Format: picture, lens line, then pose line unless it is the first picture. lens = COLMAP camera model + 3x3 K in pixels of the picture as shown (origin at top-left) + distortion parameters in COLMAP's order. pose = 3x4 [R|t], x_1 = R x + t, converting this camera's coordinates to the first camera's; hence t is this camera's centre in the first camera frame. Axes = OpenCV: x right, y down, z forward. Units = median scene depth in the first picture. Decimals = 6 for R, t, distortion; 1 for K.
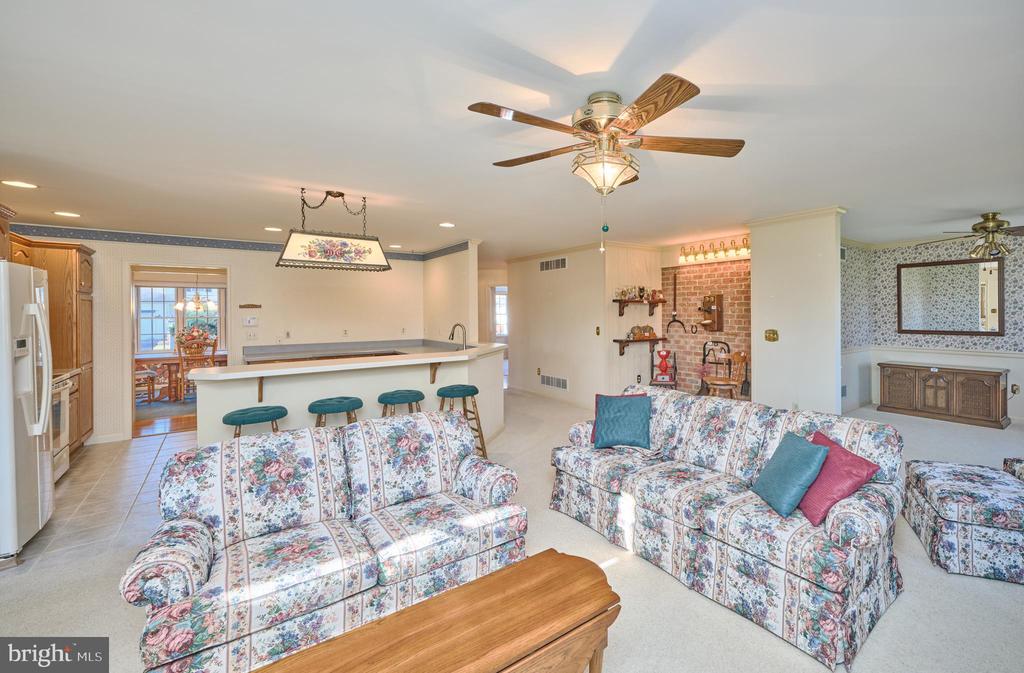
lens RADIAL K [[454.4, 0, 600.5], [0, 454.4, 314.8], [0, 0, 1]] dist [-0.002456, -0.000080]
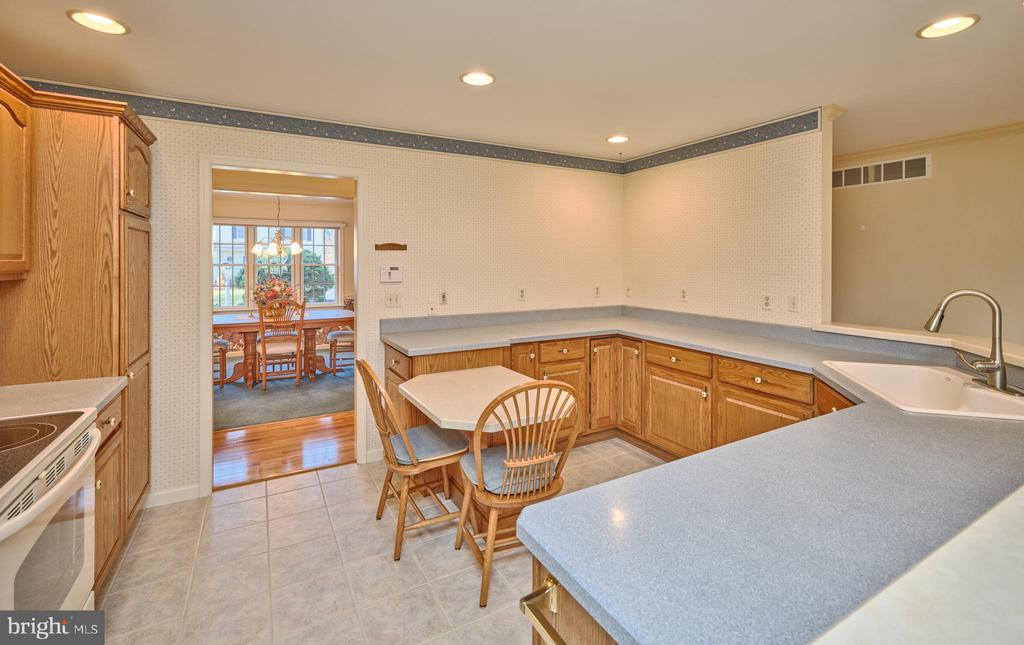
lens RADIAL K [[462.6, 0, 516.7], [0, 462.6, 262.1], [0, 0, 1]] dist [0.001365, -0.000550]
pose [[0.983191, 0.008476, -0.182385, -0.508051], [-0.009297, 0.999950, -0.003647, 0.000579], [0.182345, 0.005281, 0.983221, 0.460951]]
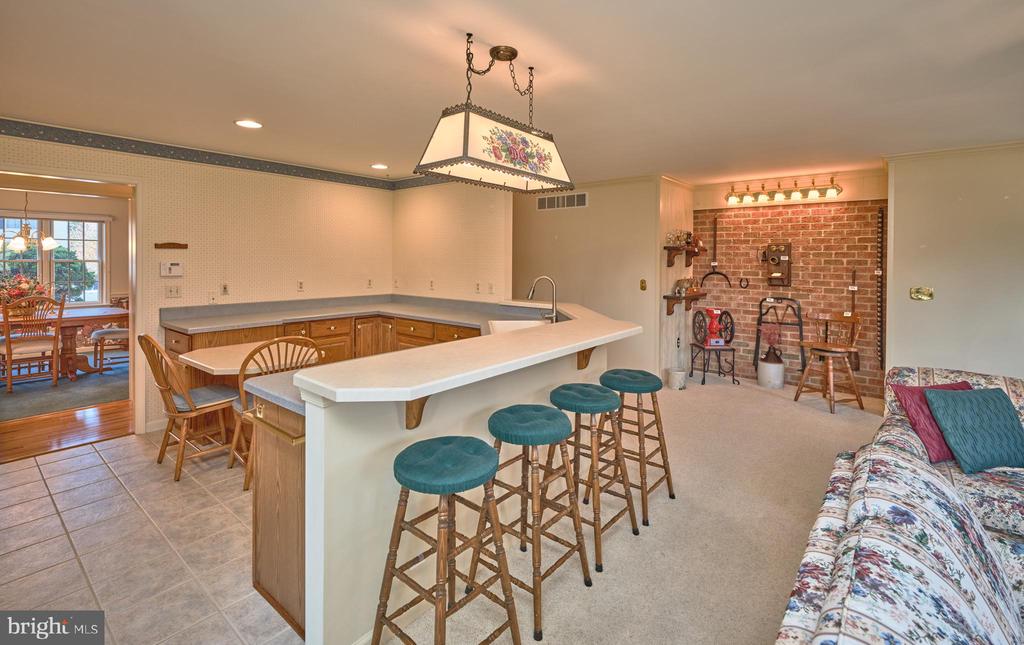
lens RADIAL K [[462.6, 0, 517.8], [0, 462.6, 262.9], [0, 0, 1]] dist [0.001365, -0.000550]
pose [[0.980963, 0.012659, 0.193782, -0.408968], [-0.012714, 0.999919, -0.000962, -0.000046], [-0.193779, -0.001520, 0.981044, 0.252784]]
